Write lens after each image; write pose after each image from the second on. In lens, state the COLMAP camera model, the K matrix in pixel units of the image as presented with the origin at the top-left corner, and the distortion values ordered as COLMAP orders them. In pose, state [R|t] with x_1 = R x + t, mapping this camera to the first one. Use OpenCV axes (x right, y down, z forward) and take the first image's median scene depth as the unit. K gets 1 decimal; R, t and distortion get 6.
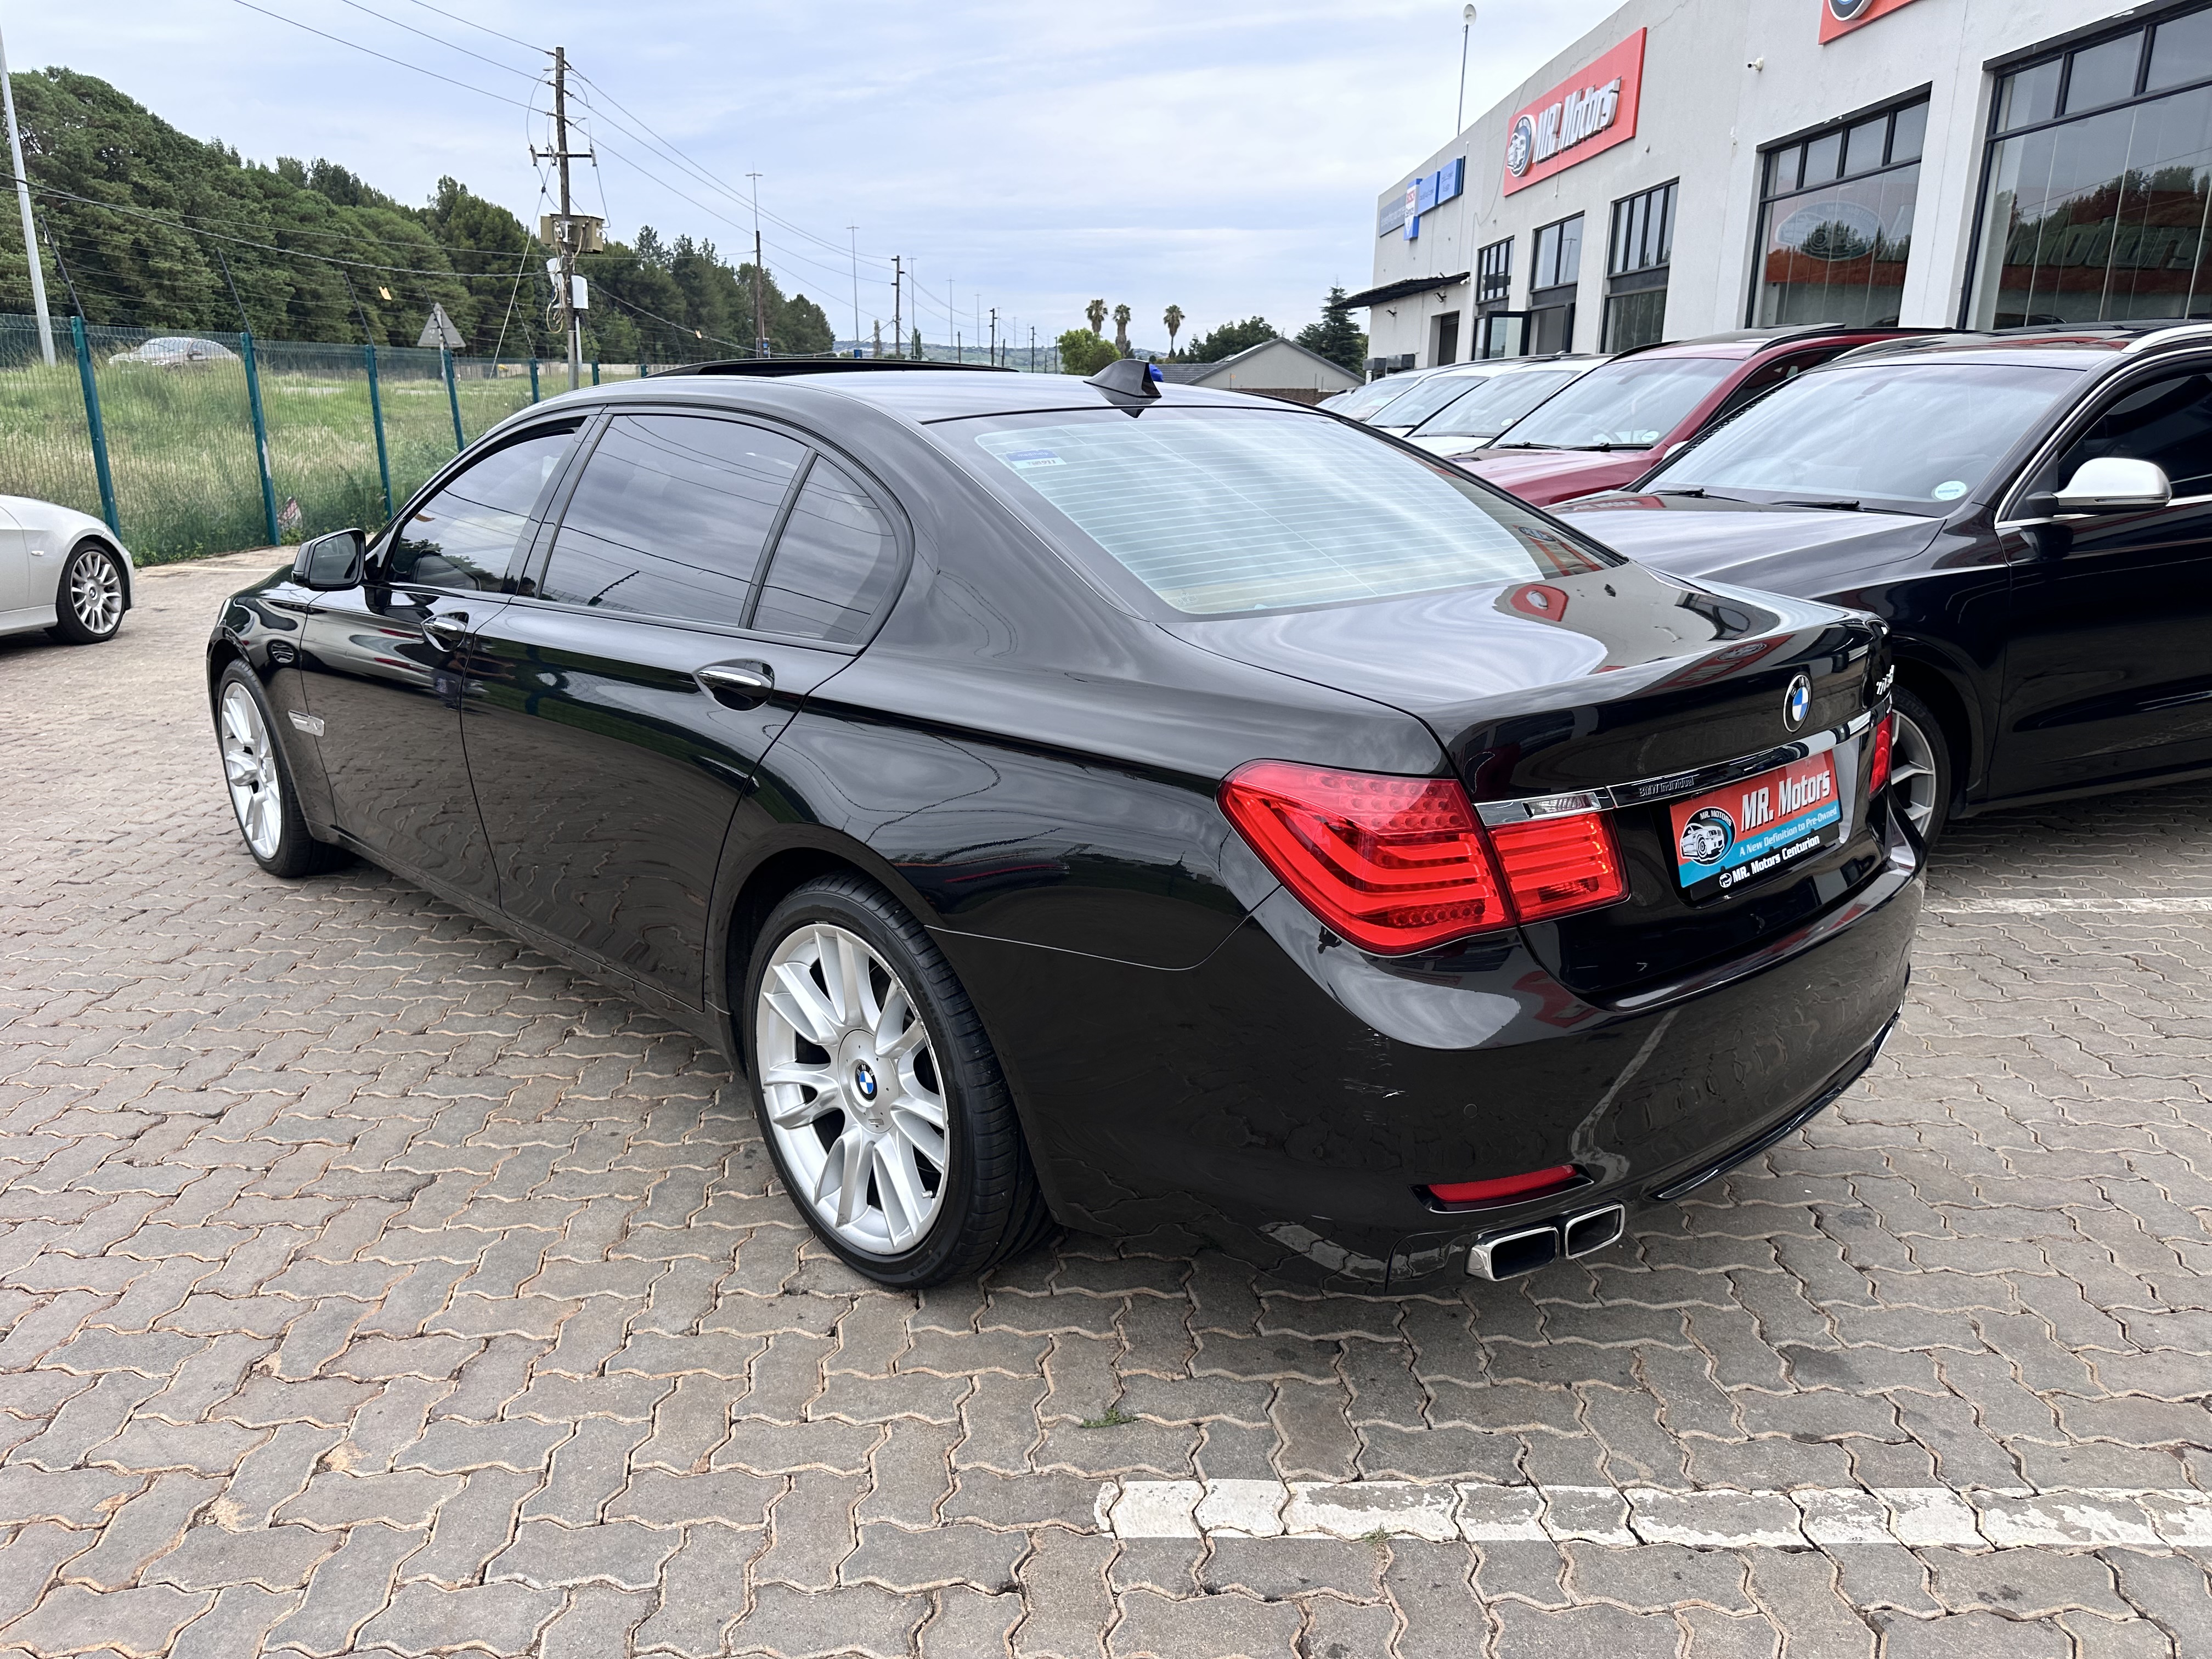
lens RADIAL K [[1629.1, 0, 1094.5], [0, 1629.1, 794.5], [0, 0, 1]] dist [0.034138, -0.053156]
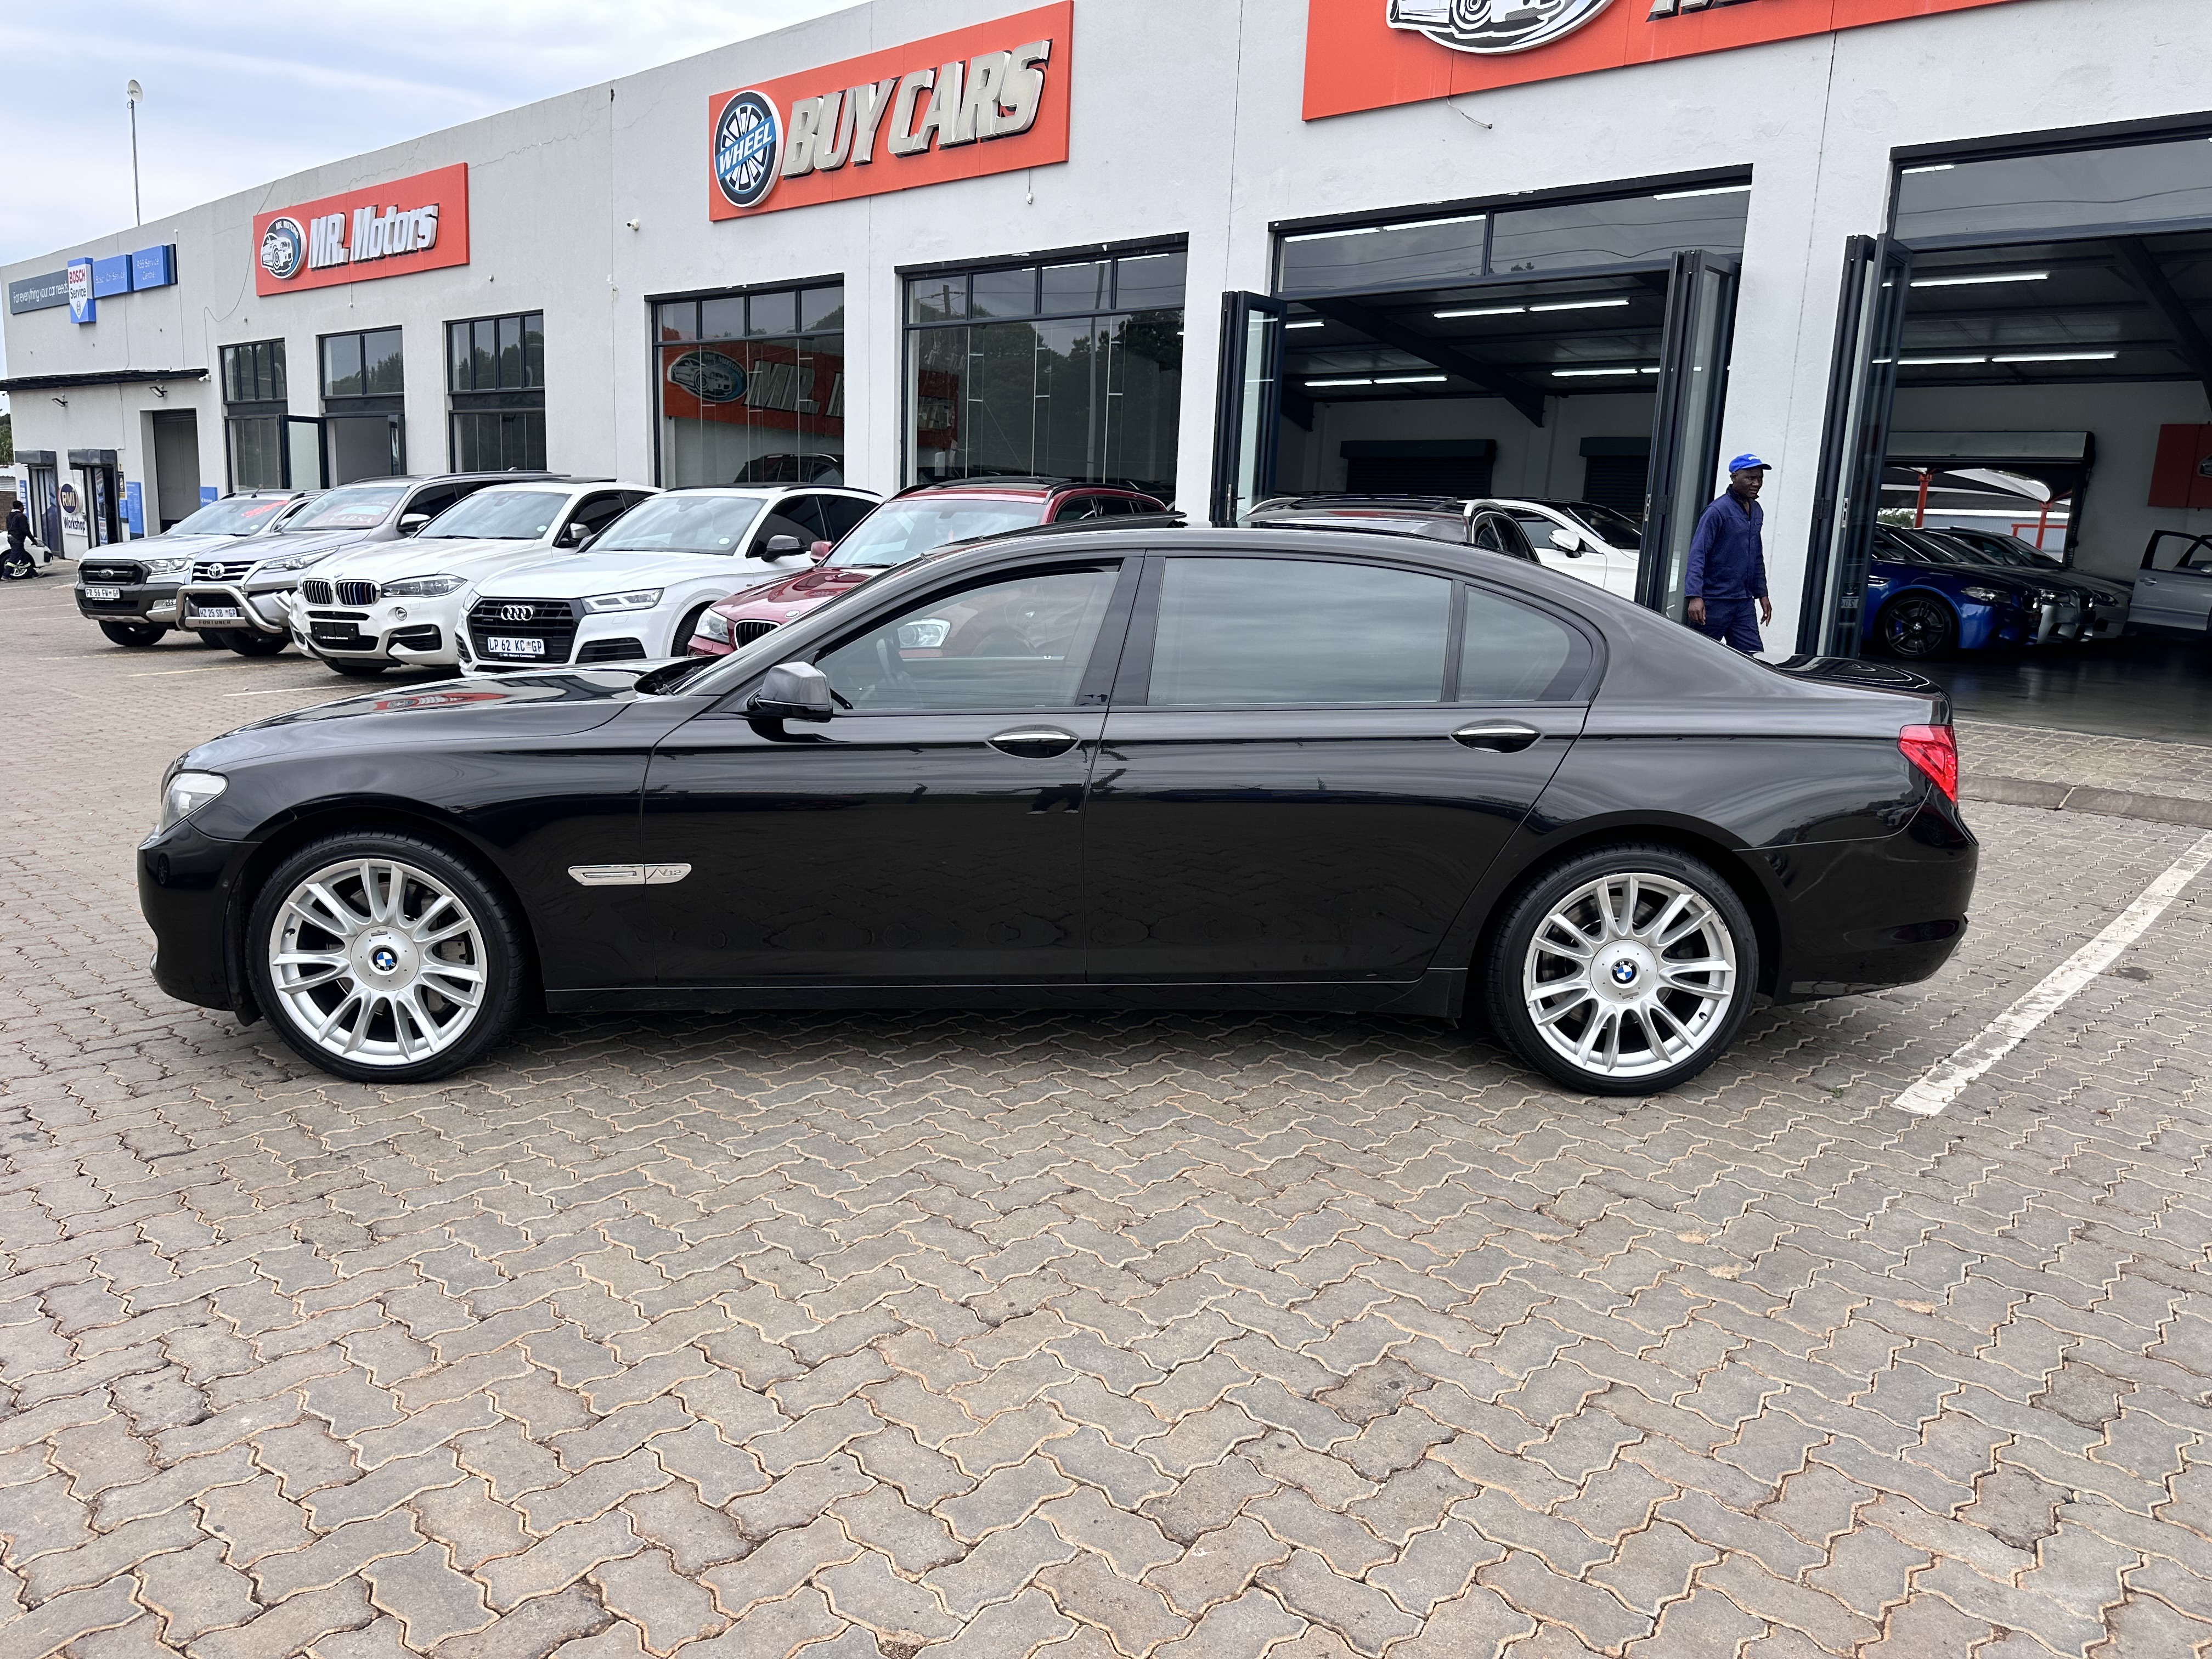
lens RADIAL K [[1629.1, 0, 1094.5], [0, 1629.1, 794.5], [0, 0, 1]] dist [0.034138, -0.053156]
pose [[0.651653, -0.112464, 0.750133, -0.313916], [0.156973, 0.987534, 0.011691, -0.018414], [-0.742097, 0.110133, 0.661183, 0.056756]]
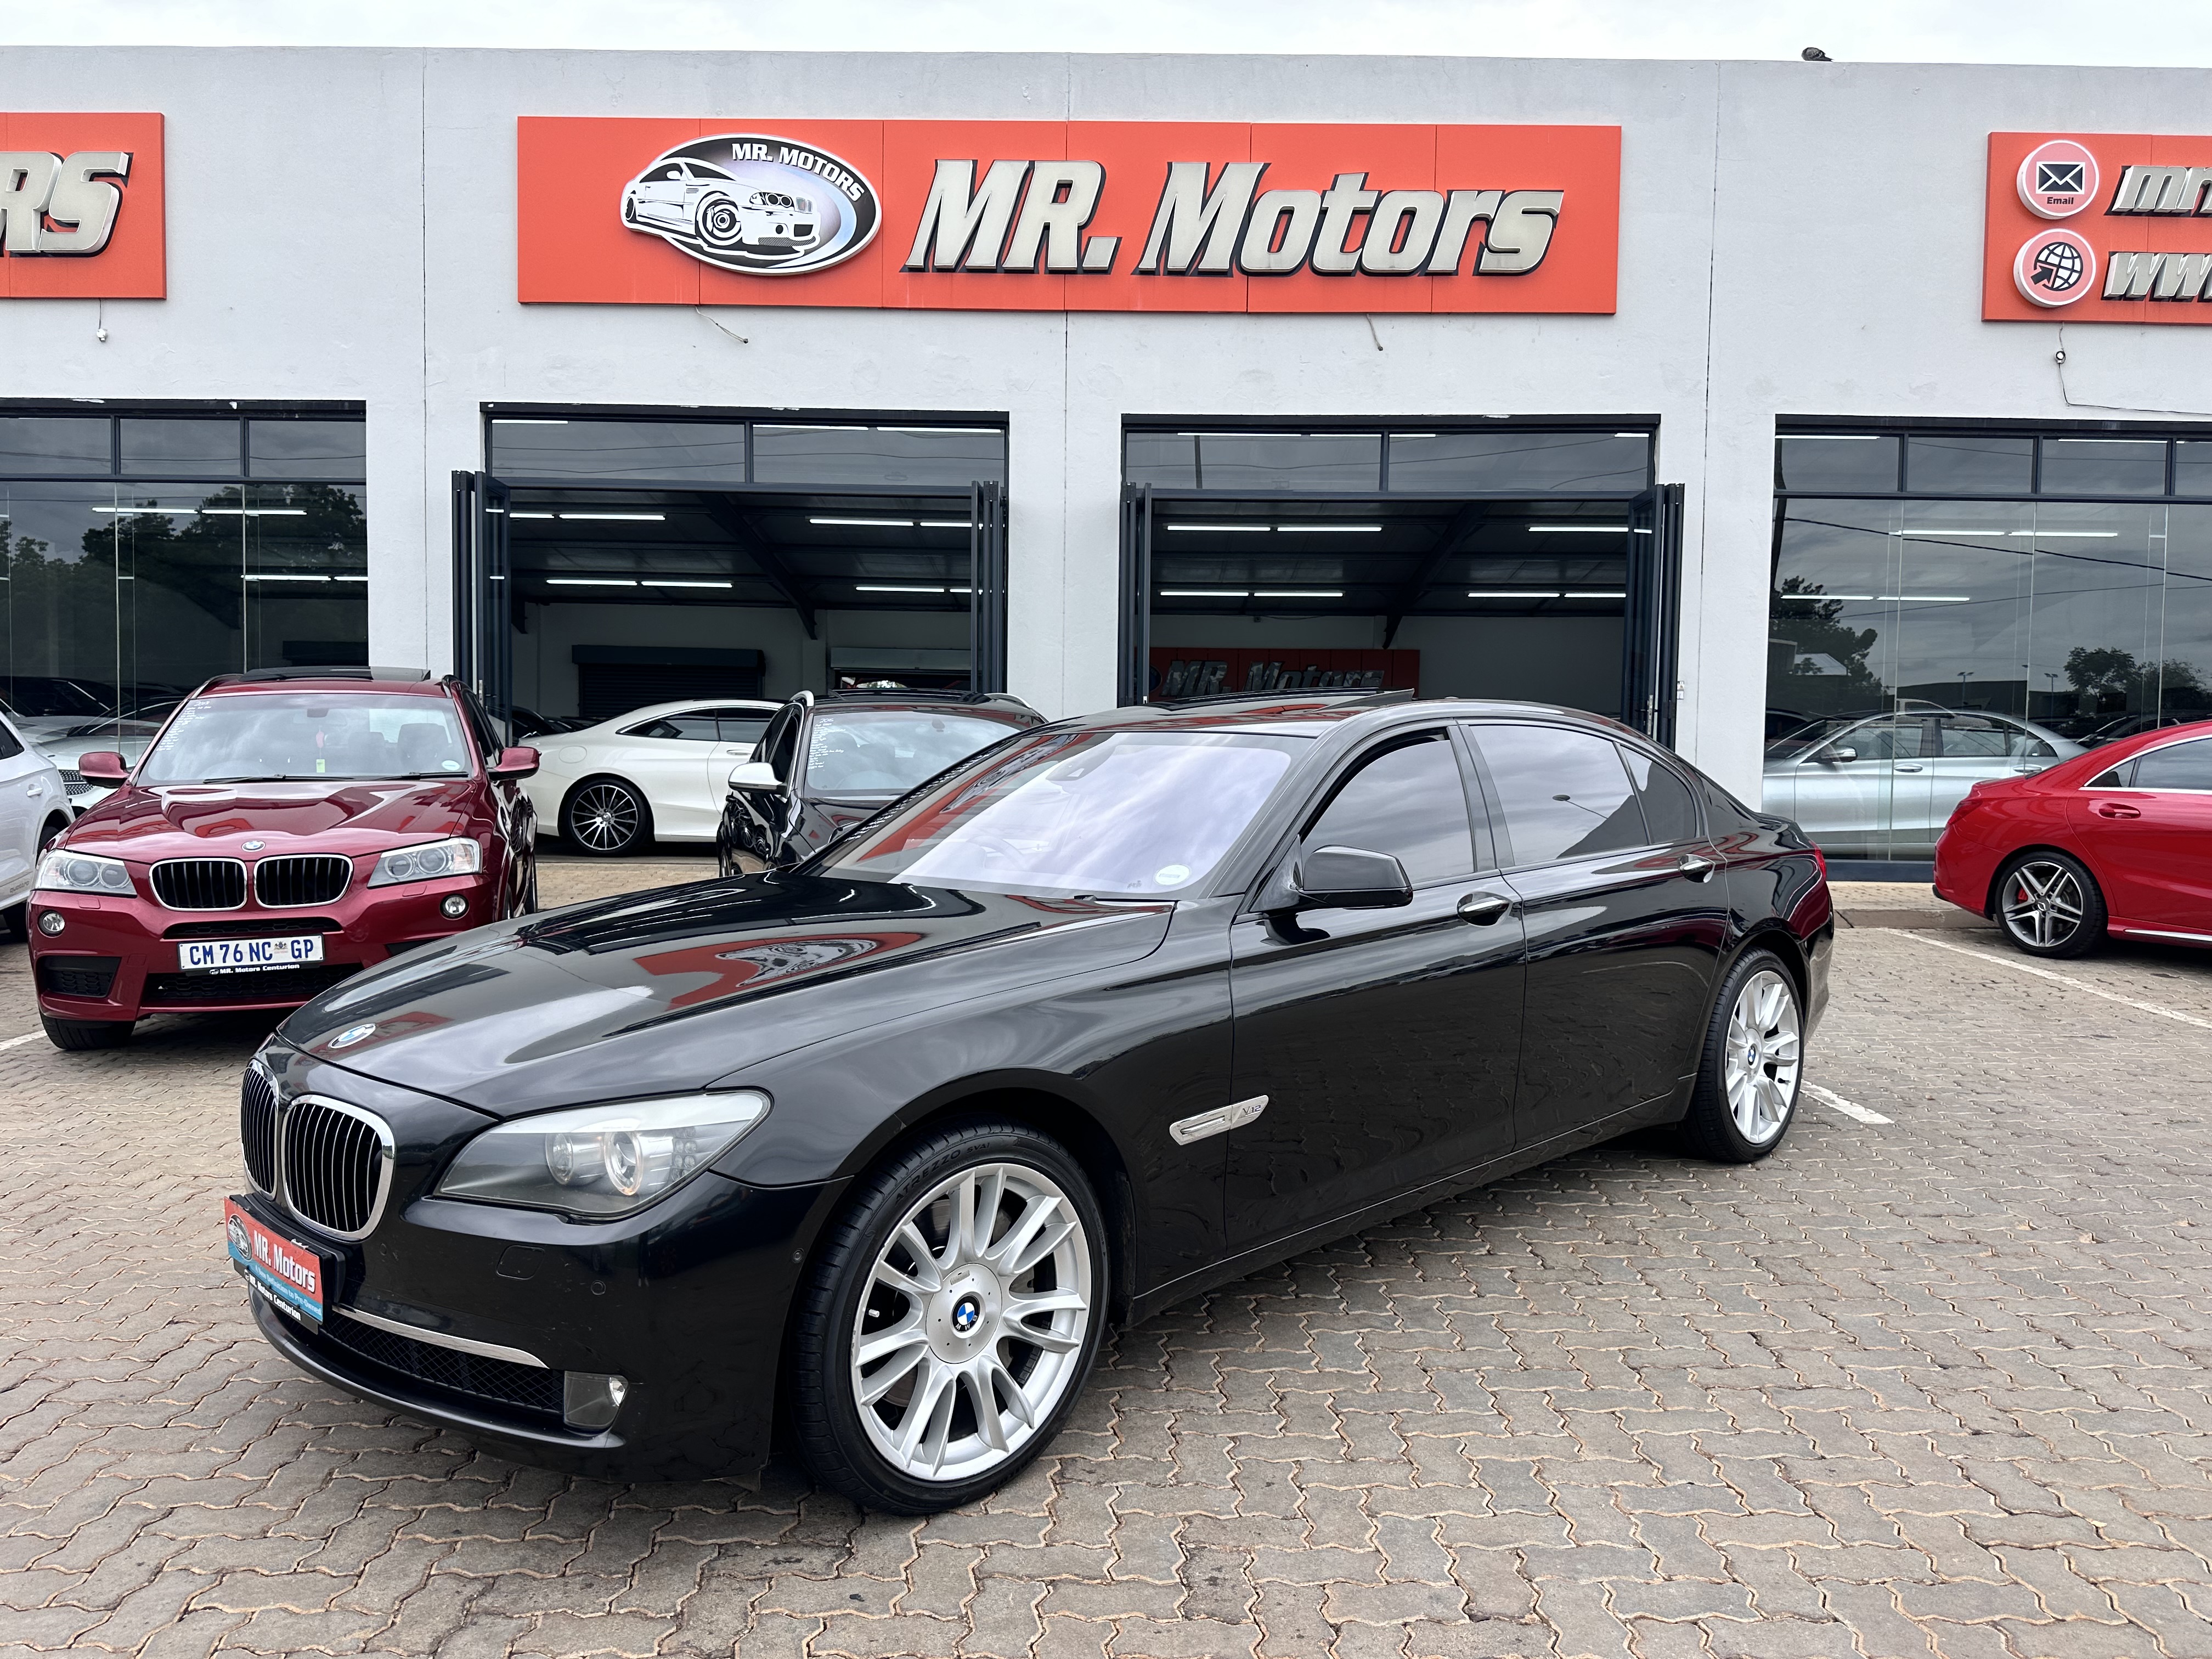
lens RADIAL K [[1629.1, 0, 1094.5], [0, 1629.1, 794.5], [0, 0, 1]] dist [0.034138, -0.053156]
pose [[-0.061911, -0.027777, 0.997695, -0.381381], [0.237583, 0.970469, 0.041762, -0.073457], [-0.969392, 0.239621, -0.053484, 0.332715]]
